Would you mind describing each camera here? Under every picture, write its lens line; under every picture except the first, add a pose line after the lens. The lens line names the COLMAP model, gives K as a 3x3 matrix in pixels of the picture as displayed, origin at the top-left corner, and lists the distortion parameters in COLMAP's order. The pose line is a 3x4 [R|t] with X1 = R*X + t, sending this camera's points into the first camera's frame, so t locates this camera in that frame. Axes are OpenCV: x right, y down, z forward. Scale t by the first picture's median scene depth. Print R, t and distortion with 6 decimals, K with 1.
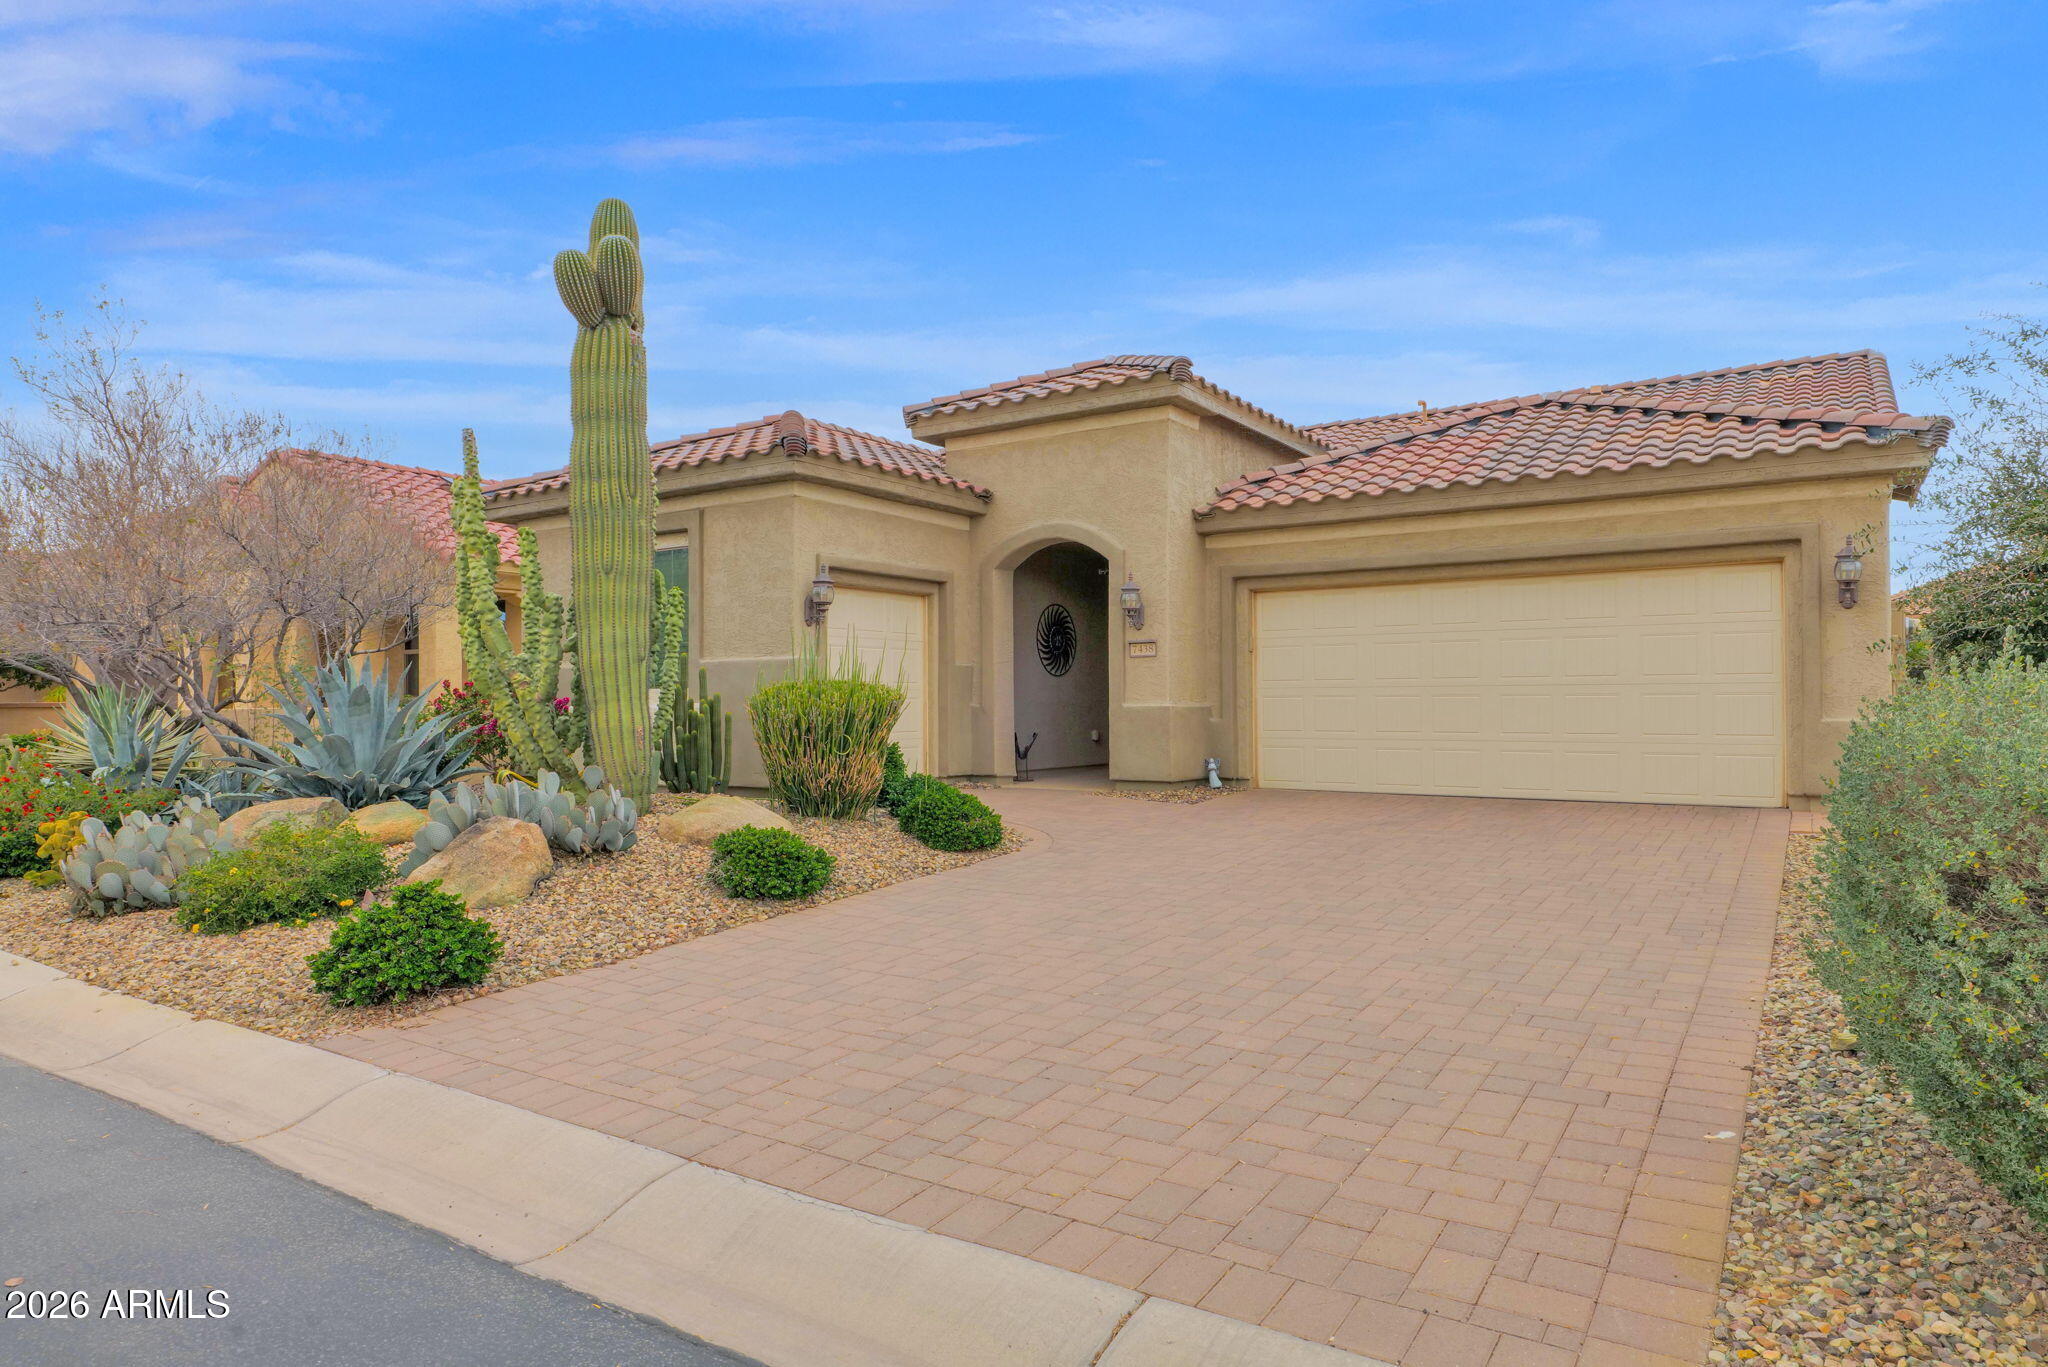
lens RADIAL K [[1204.4, 0, 1024.0], [0, 1204.4, 683.5], [0, 0, 1]] dist [0.004534, 0.000827]
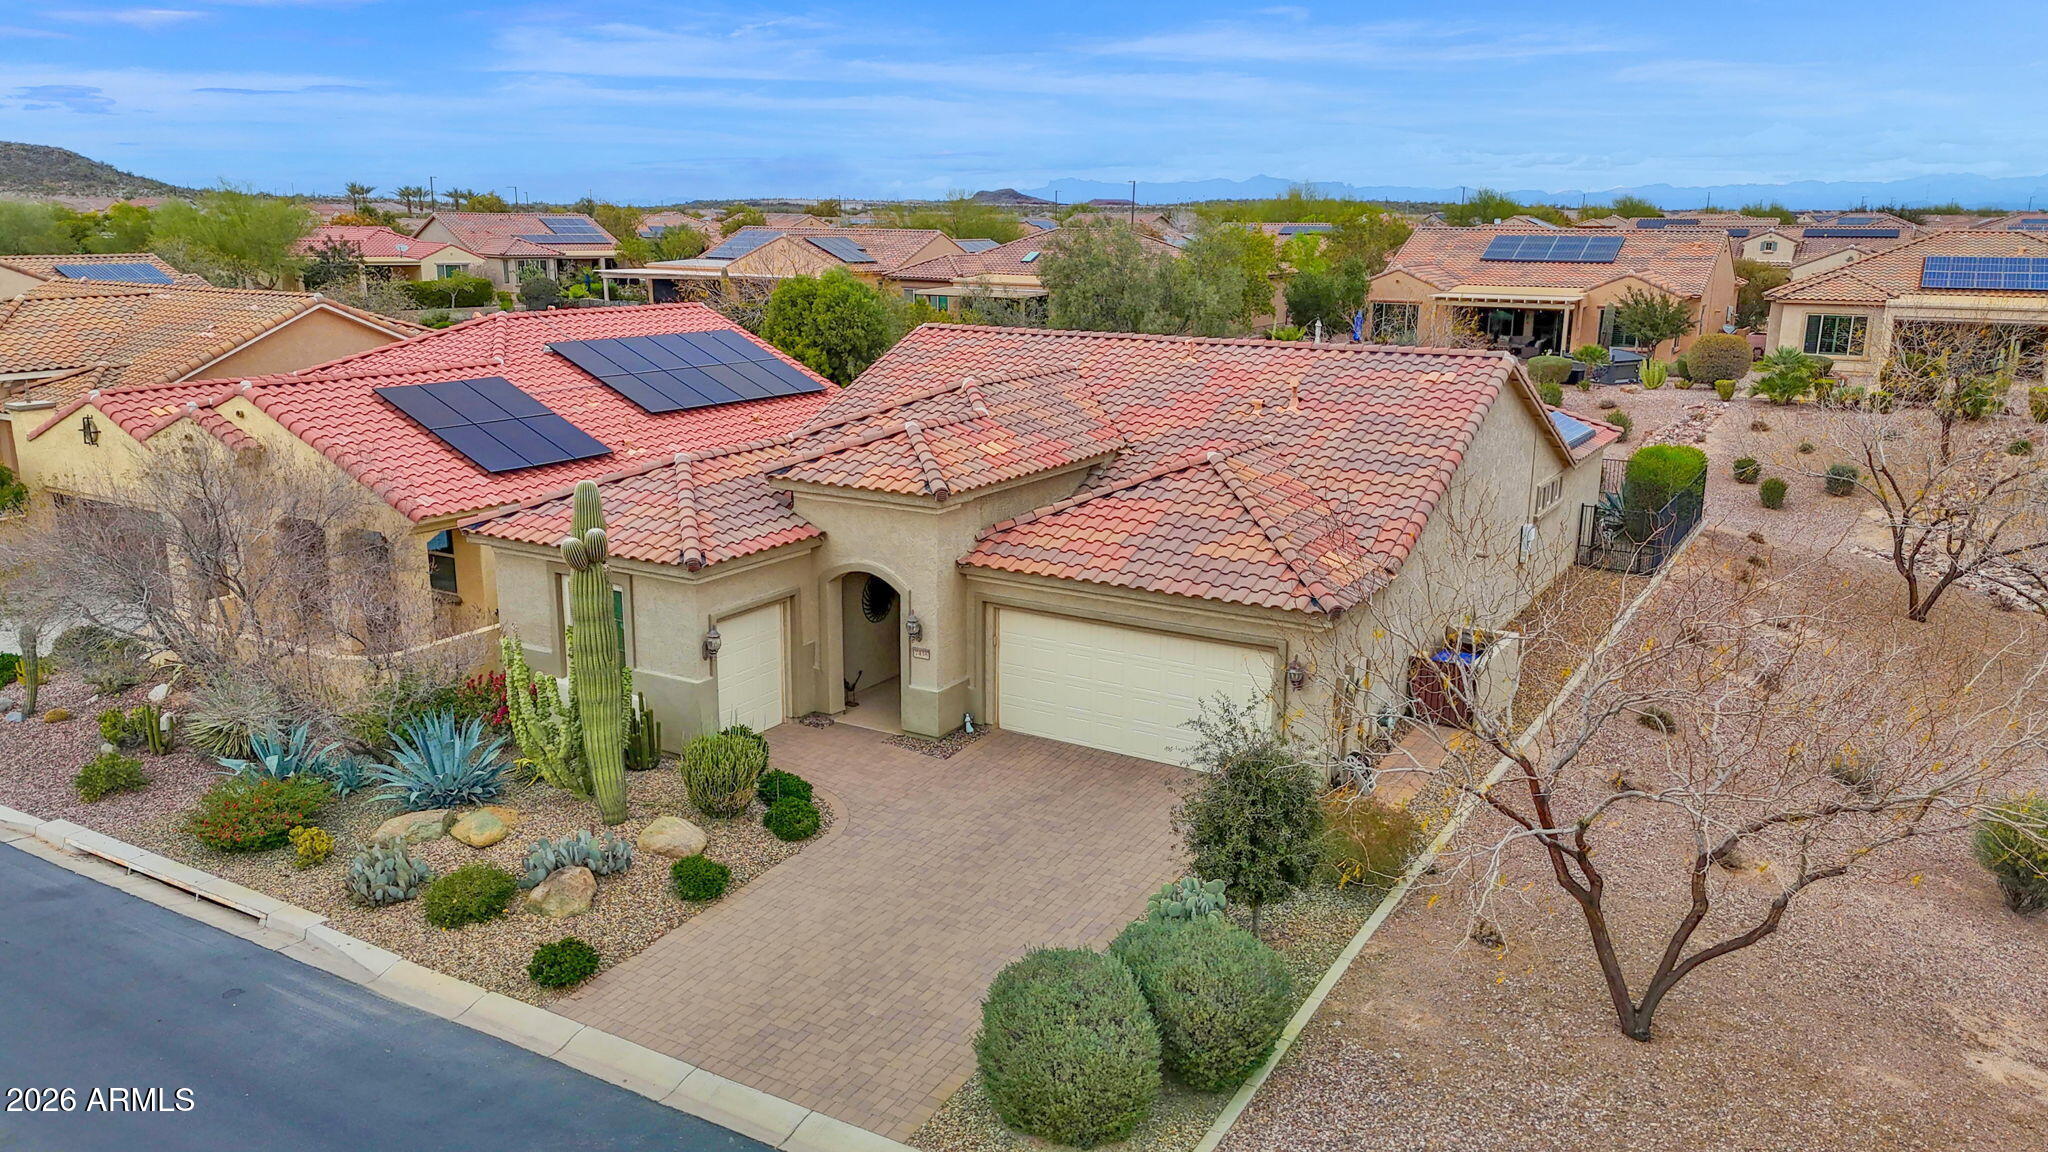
lens RADIAL K [[1485.9, 0, 1024.0], [0, 1485.9, 576.0], [0, 0, 1]] dist [0.094172, -0.103025]
pose [[0.998212, 0.007461, 0.059298, 0.133438], [-0.021888, 0.968885, 0.246541, -0.690814], [-0.055613, -0.247398, 0.967317, -0.970536]]
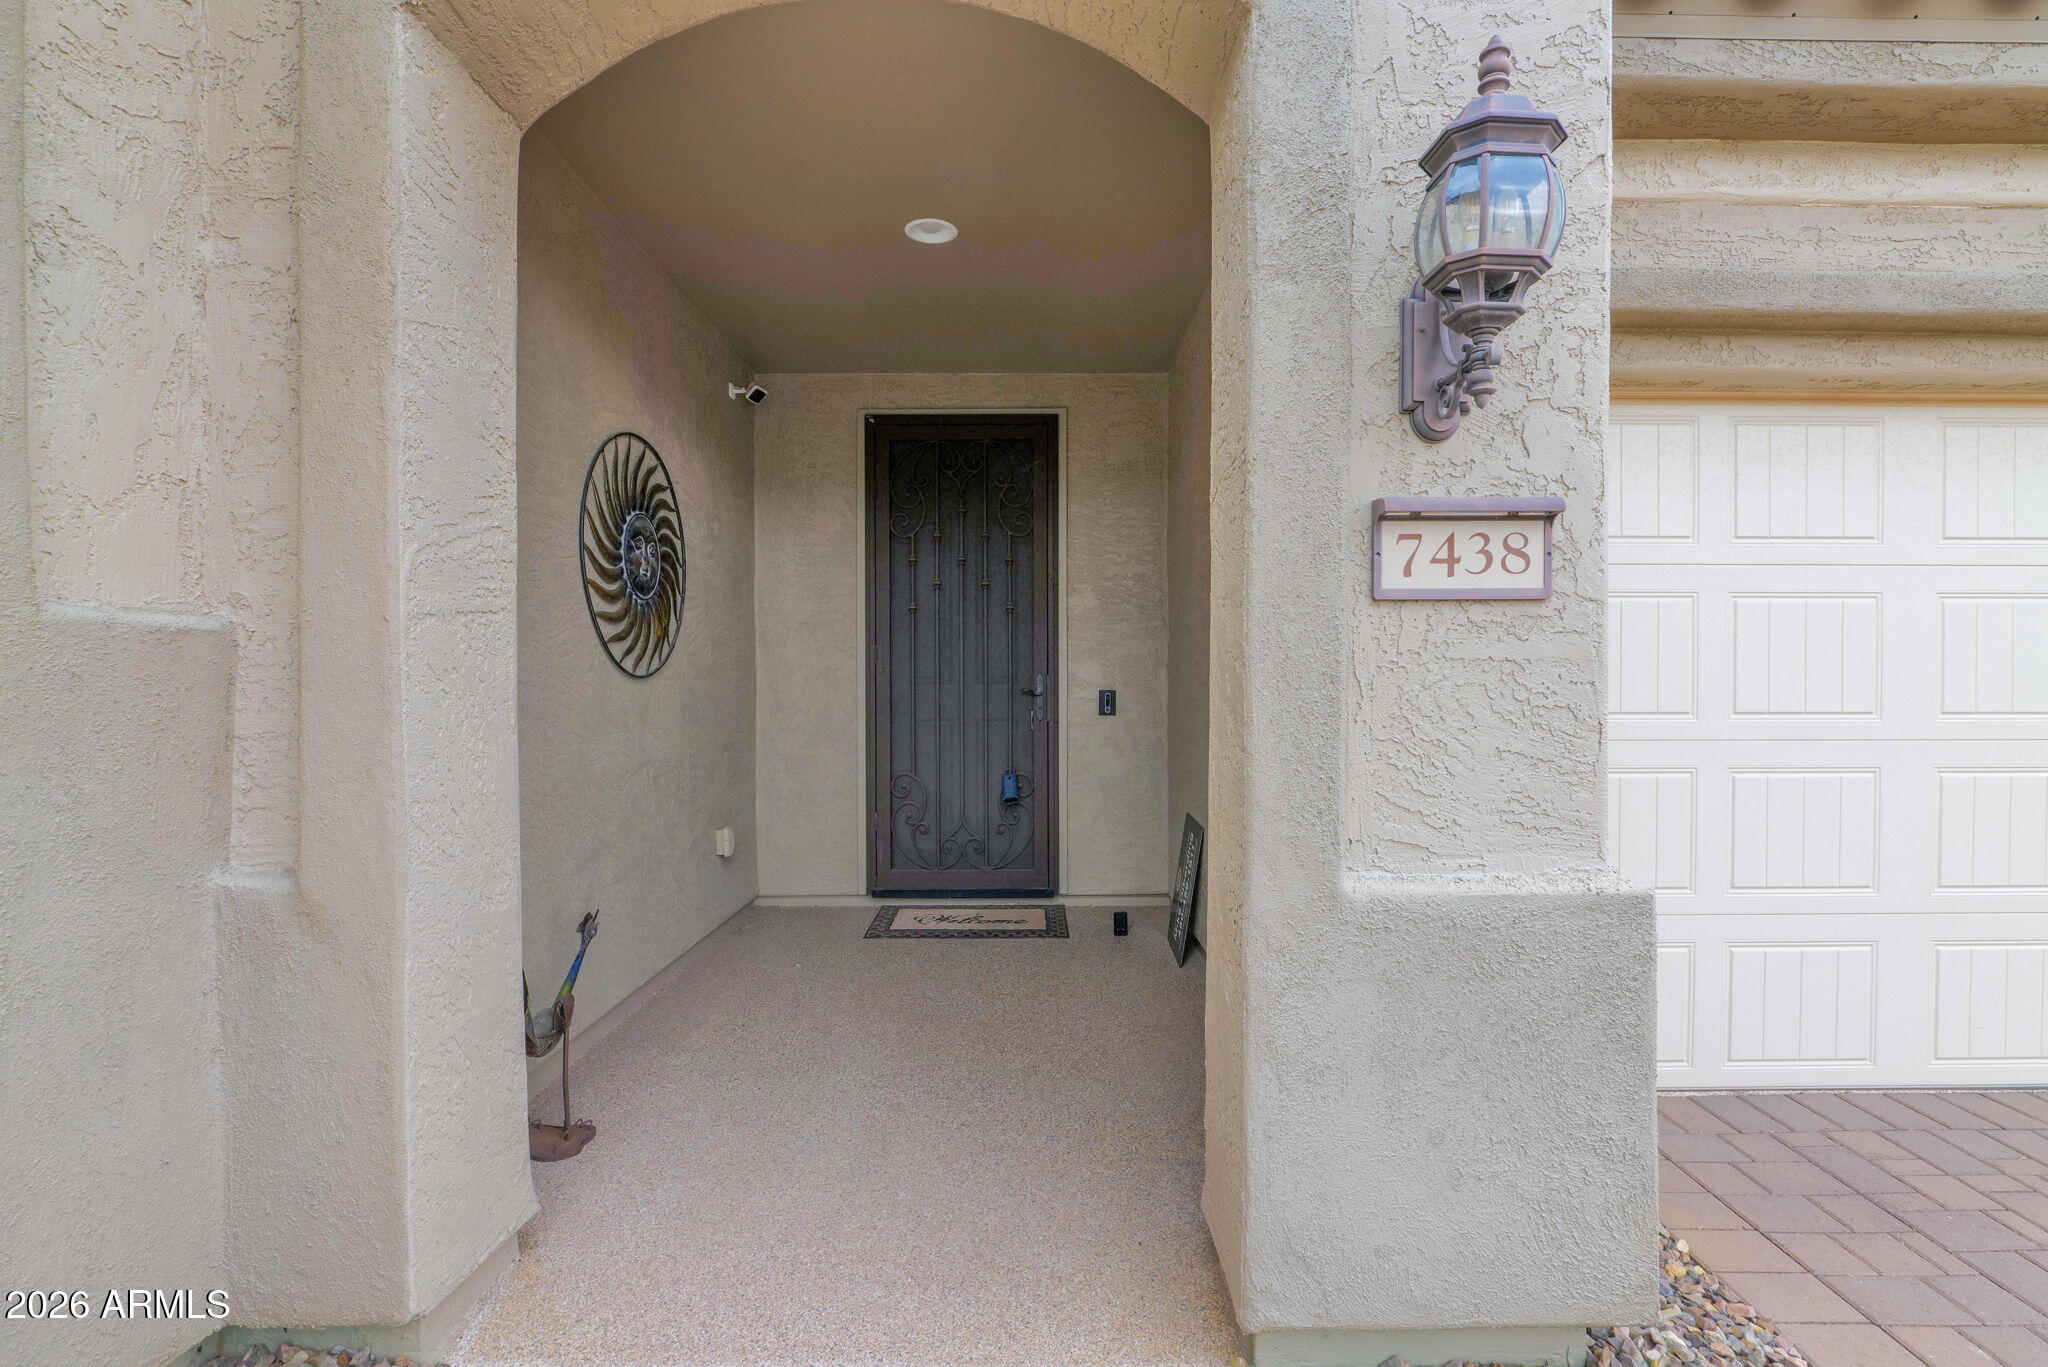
lens RADIAL K [[947.8, 0, 1024.0], [0, 947.8, 683.5], [0, 0, 1]] dist [-0.029063, 0.007472]
pose [[0.836254, -0.002057, 0.548339, -0.027895], [-0.013775, 0.999599, 0.024757, -0.014395], [-0.548170, -0.028256, 0.835890, 1.025865]]
